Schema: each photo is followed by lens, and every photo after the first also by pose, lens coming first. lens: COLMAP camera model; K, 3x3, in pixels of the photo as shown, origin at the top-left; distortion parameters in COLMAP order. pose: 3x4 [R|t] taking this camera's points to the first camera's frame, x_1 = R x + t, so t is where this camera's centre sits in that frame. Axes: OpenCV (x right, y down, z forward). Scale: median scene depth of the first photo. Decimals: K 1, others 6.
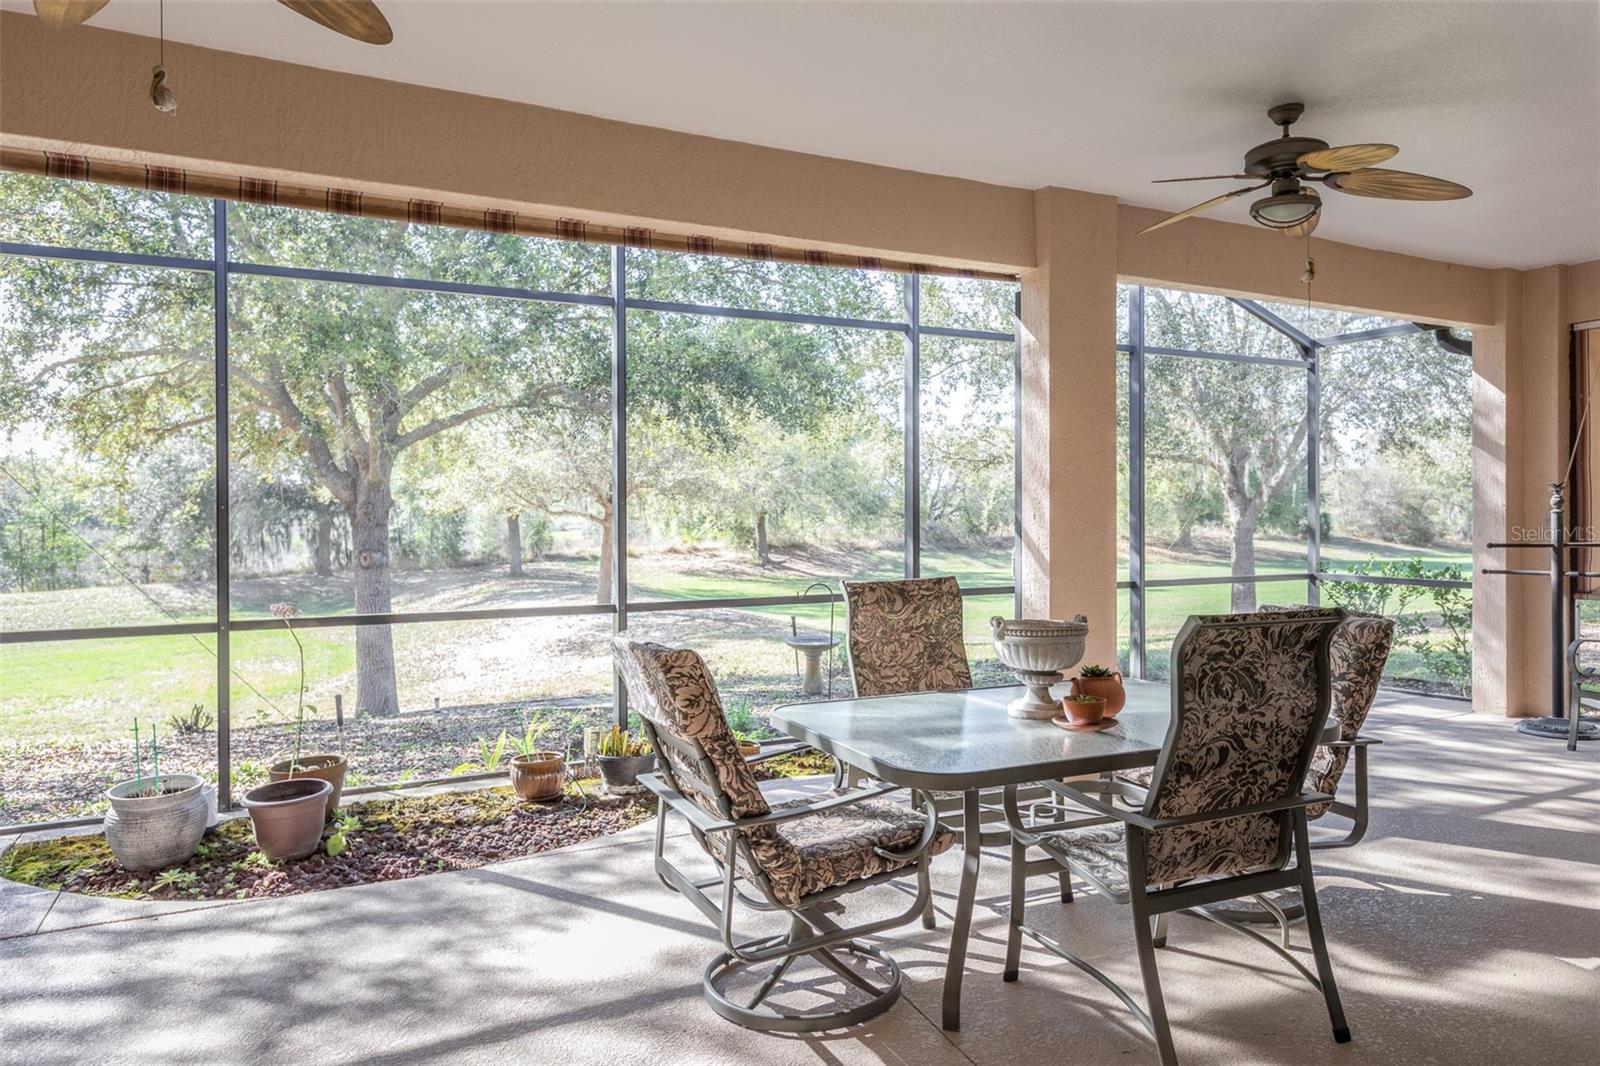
lens RADIAL K [[1051.3, 0, 800.0], [0, 1051.3, 533.0], [0, 0, 1]] dist [0.000974, -0.001837]
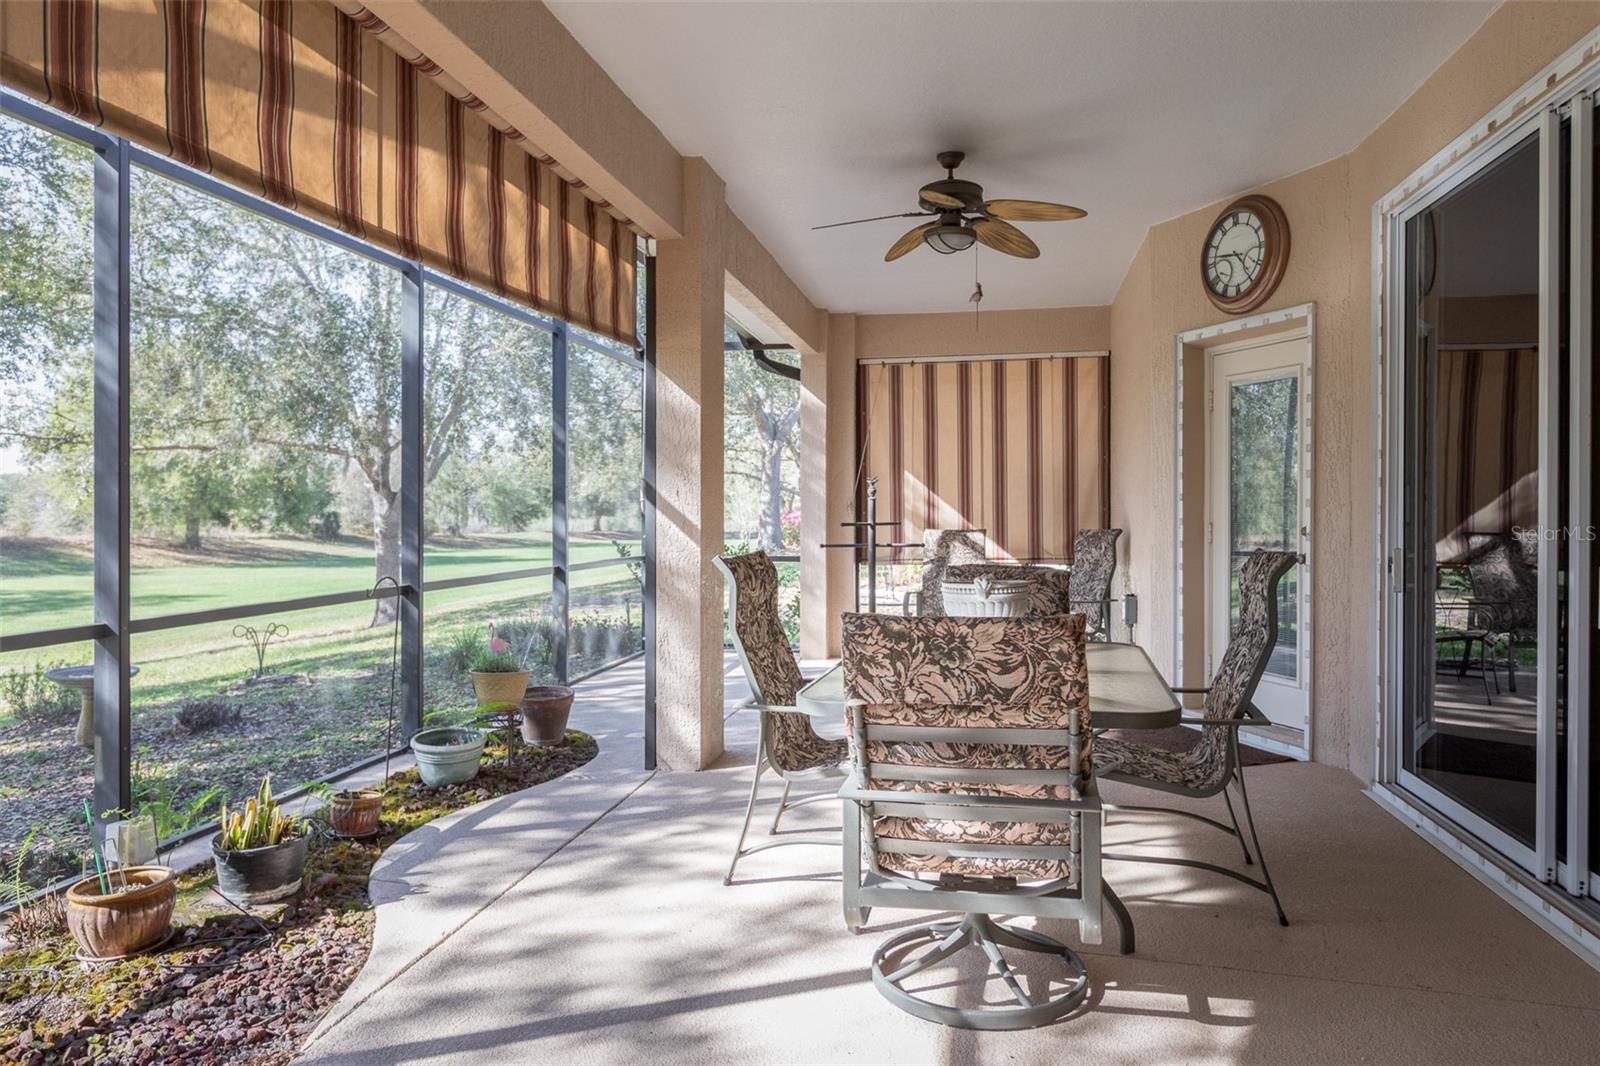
lens RADIAL K [[1051.3, 0, 800.0], [0, 1051.3, 533.0], [0, 0, 1]] dist [0.000974, -0.001837]
pose [[0.599789, -0.012520, 0.800060, -0.090942], [0.013167, 0.999897, 0.005776, 0.003228], [-0.800050, 0.007070, 0.599892, 0.061650]]
